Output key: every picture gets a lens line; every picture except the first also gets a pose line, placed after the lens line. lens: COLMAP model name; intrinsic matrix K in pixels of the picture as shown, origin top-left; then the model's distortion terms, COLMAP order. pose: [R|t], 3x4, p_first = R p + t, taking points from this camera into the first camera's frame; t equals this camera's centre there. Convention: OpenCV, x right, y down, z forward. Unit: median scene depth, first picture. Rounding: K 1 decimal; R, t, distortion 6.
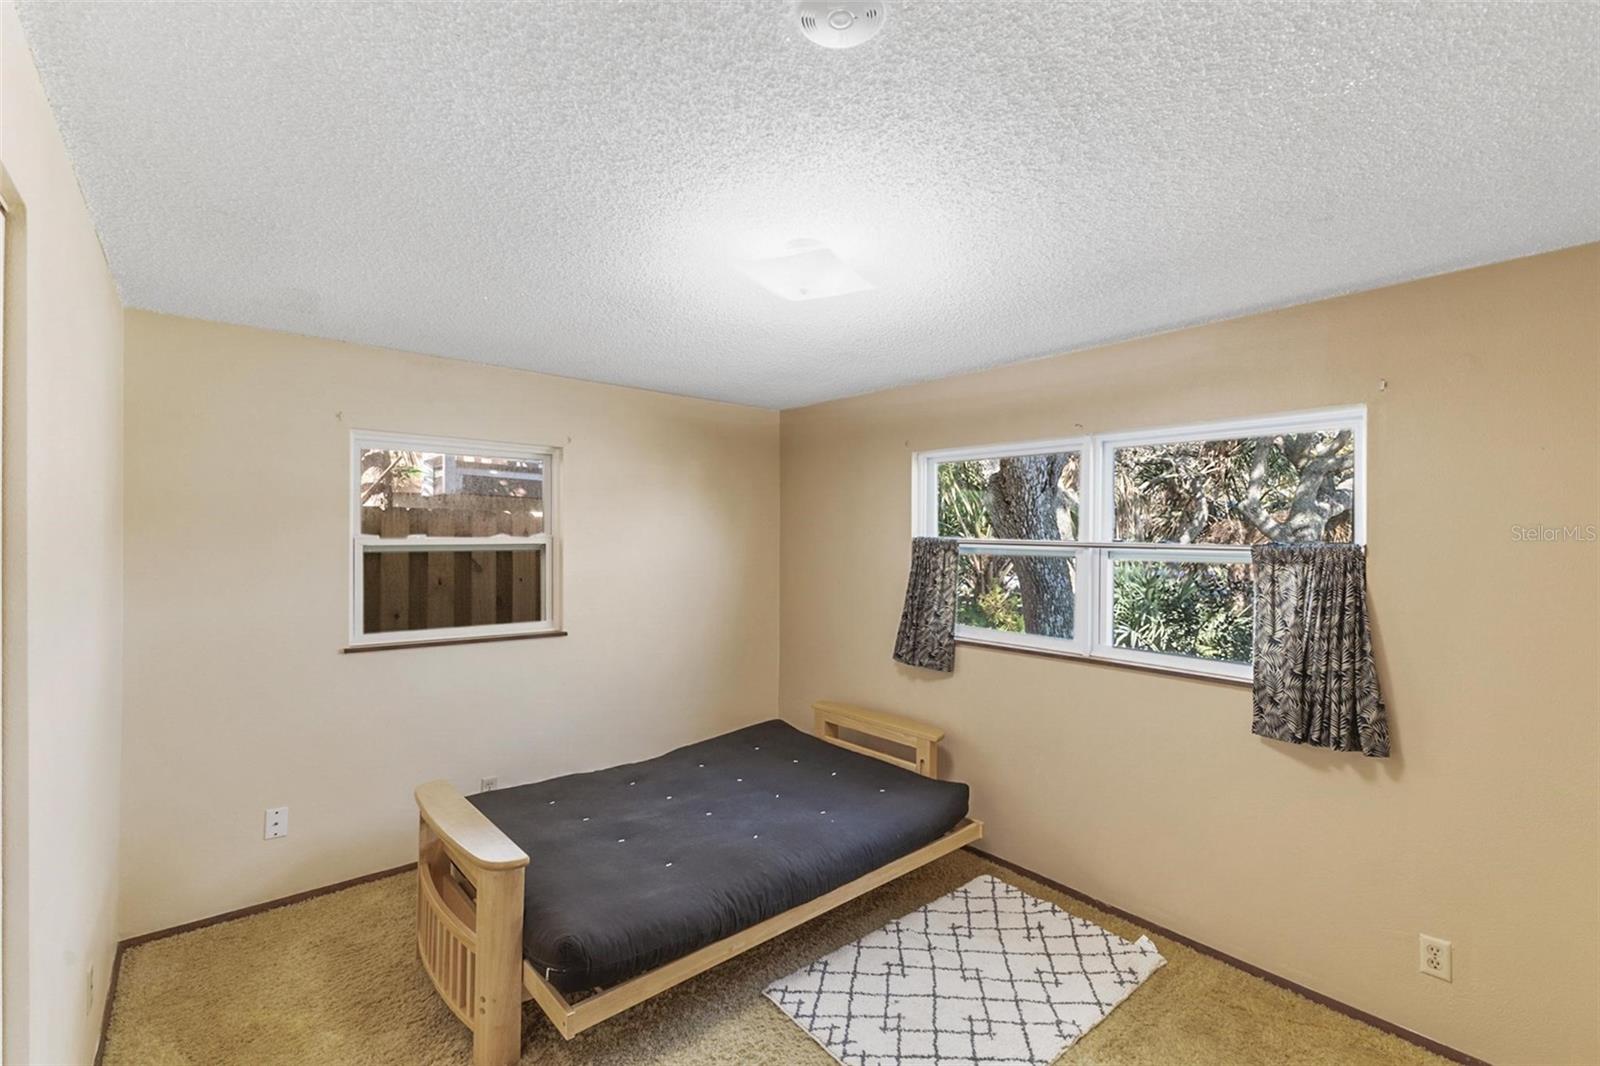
lens RADIAL K [[691.2, 0, 800.0], [0, 691.2, 533.0], [0, 0, 1]] dist [0.002156, 0.000019]
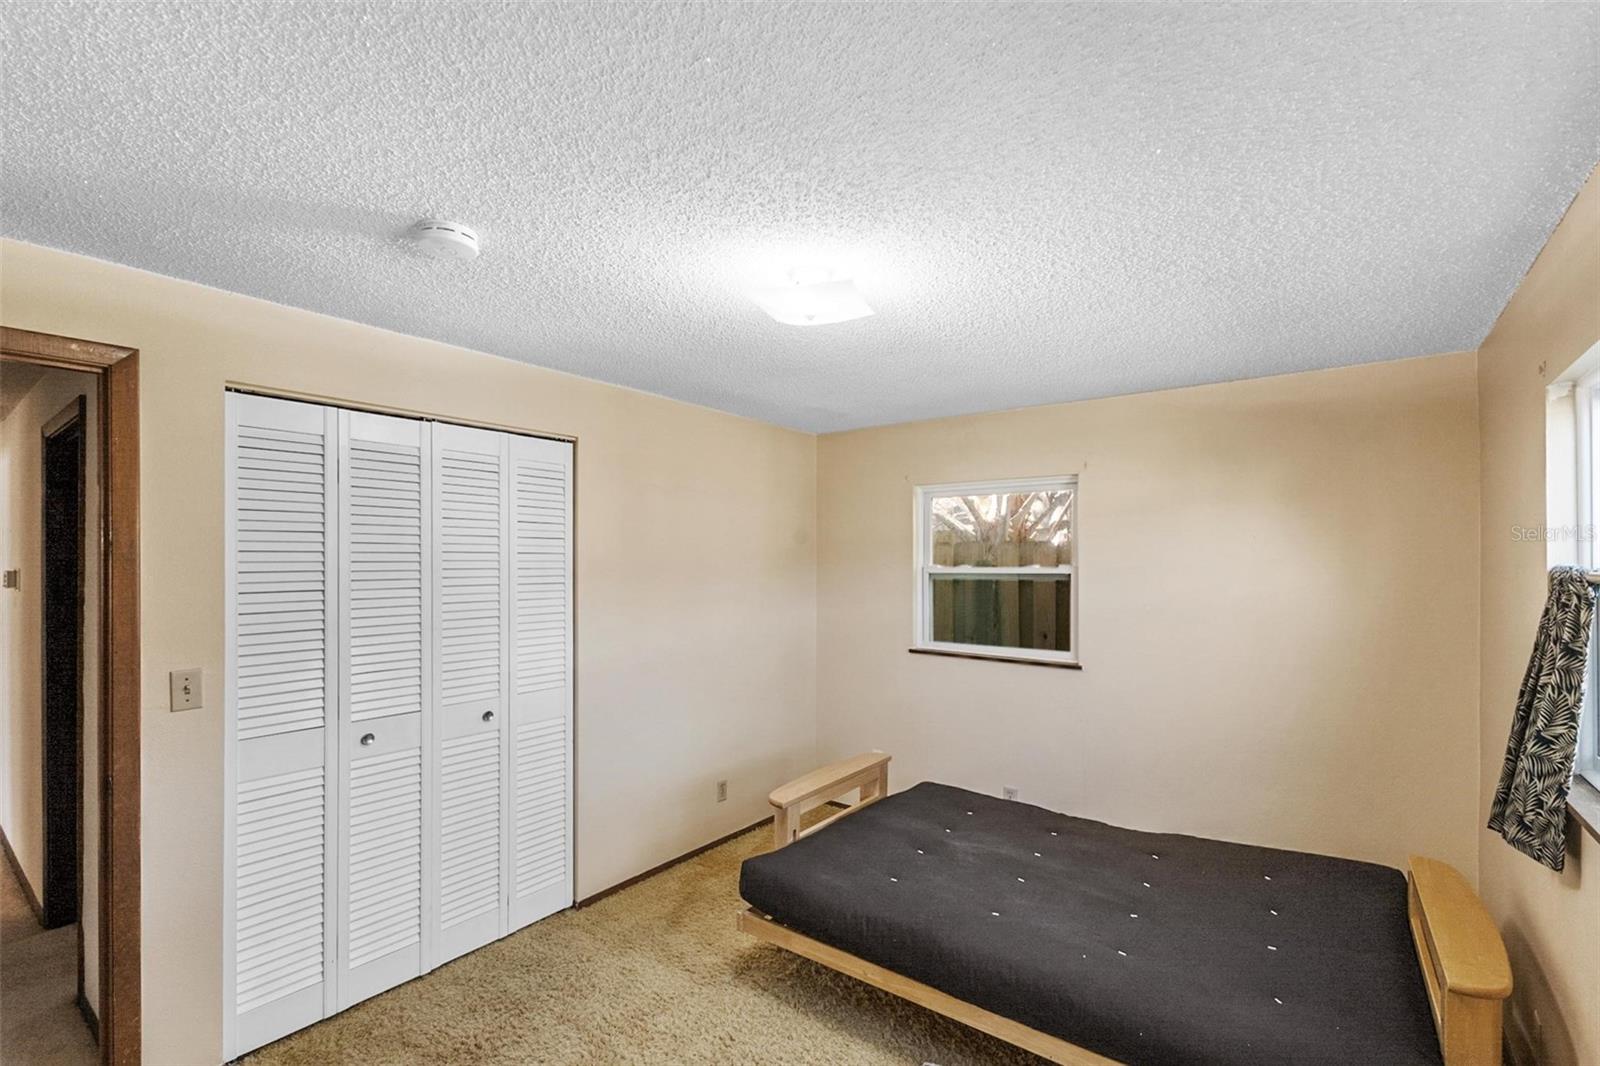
lens RADIAL K [[704.5, 0, 801.2], [0, 704.5, 559.1], [0, 0, 1]] dist [0.000094, -0.000131]
pose [[0.219376, -0.009498, -0.975594, 0.544997], [-0.002487, 0.999944, -0.010294, 0.005934], [0.975637, 0.004685, 0.219340, 0.419325]]
